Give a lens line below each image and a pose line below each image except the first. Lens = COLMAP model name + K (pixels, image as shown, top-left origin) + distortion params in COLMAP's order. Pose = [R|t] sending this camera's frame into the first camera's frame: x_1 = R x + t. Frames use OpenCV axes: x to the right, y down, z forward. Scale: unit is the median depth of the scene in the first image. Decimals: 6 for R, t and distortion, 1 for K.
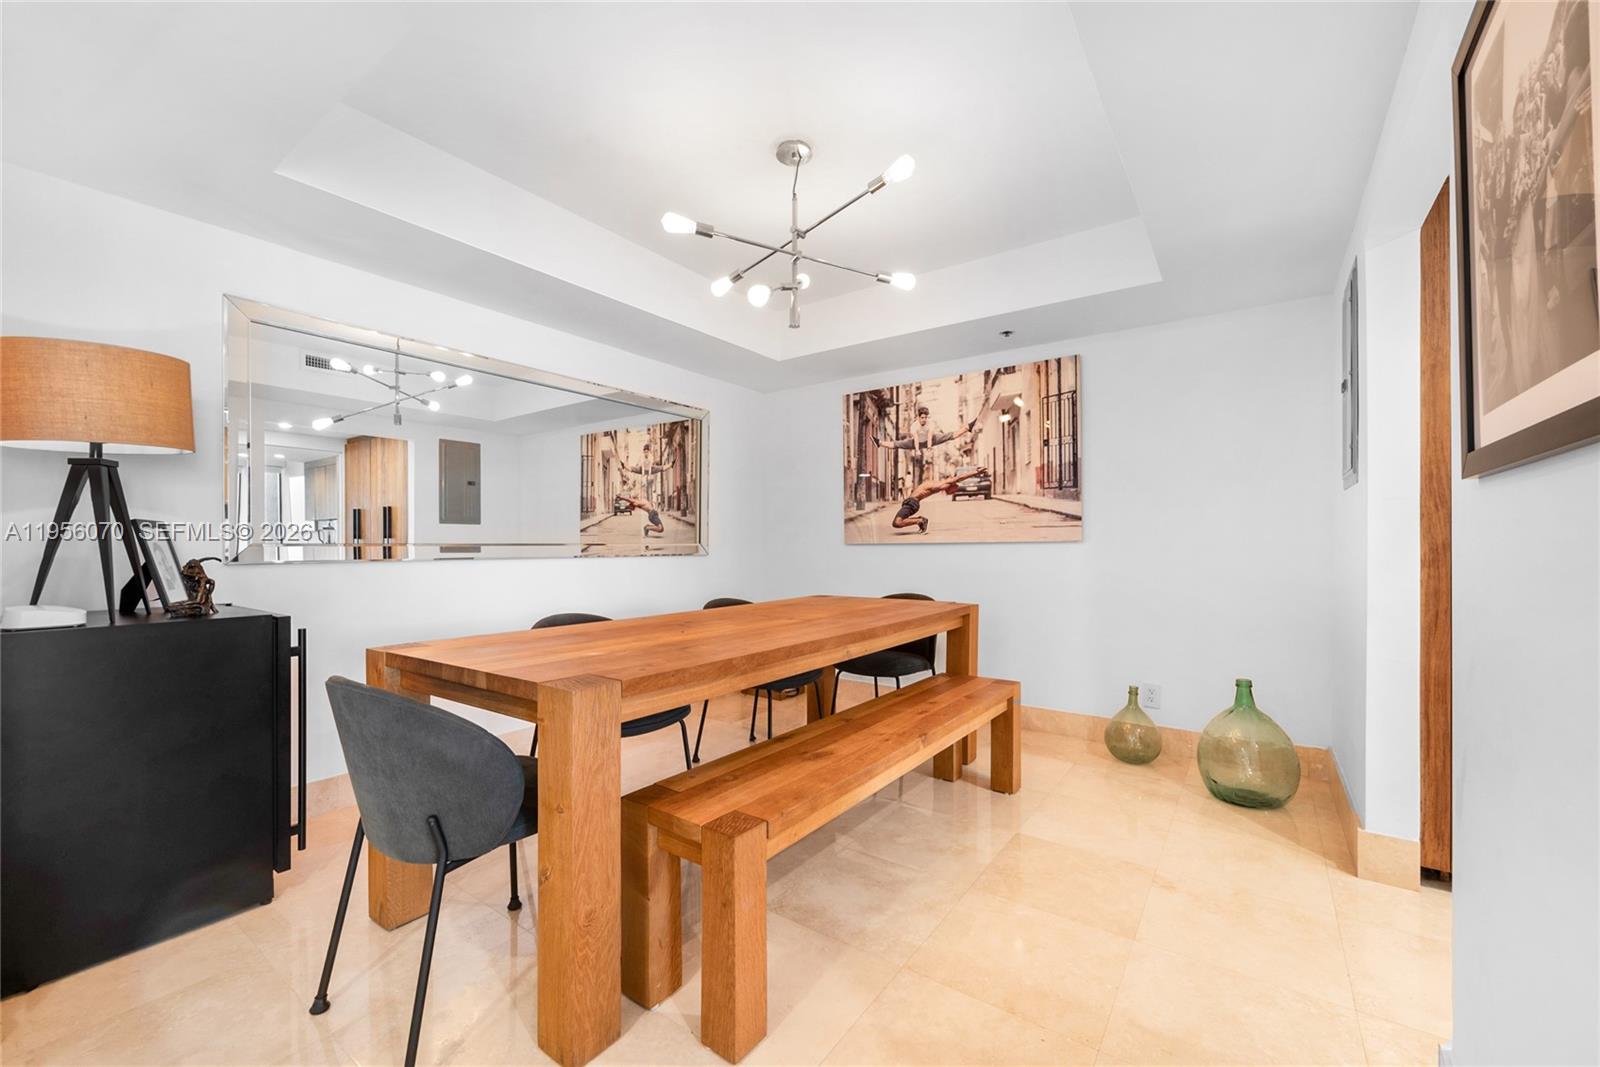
lens RADIAL K [[638.4, 0, 814.1], [0, 638.4, 544.5], [0, 0, 1]] dist [-0.001911, -0.000314]
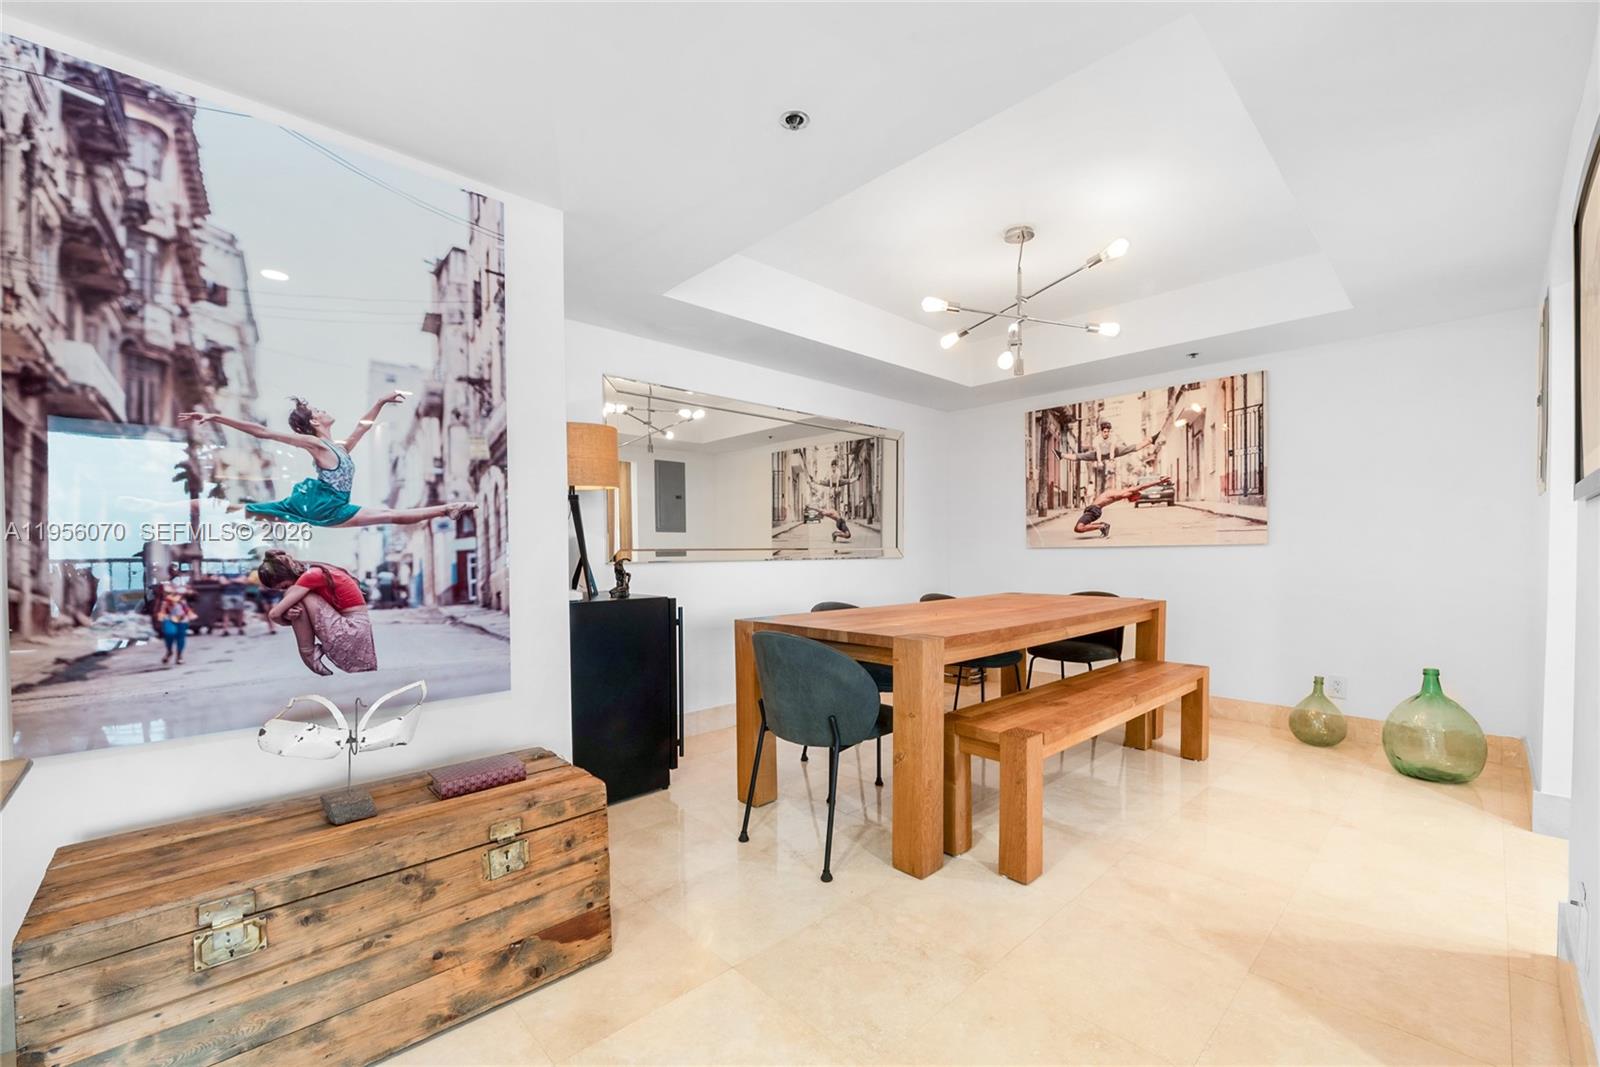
lens RADIAL K [[658.2, 0, 809.6], [0, 658.2, 564.6], [0, 0, 1]] dist [-0.006980, -0.001186]
pose [[0.980622, 0.000382, -0.195908, -0.131350], [0.004324, 0.999712, 0.023593, 0.000199], [0.195861, -0.023983, 0.980338, -0.258442]]
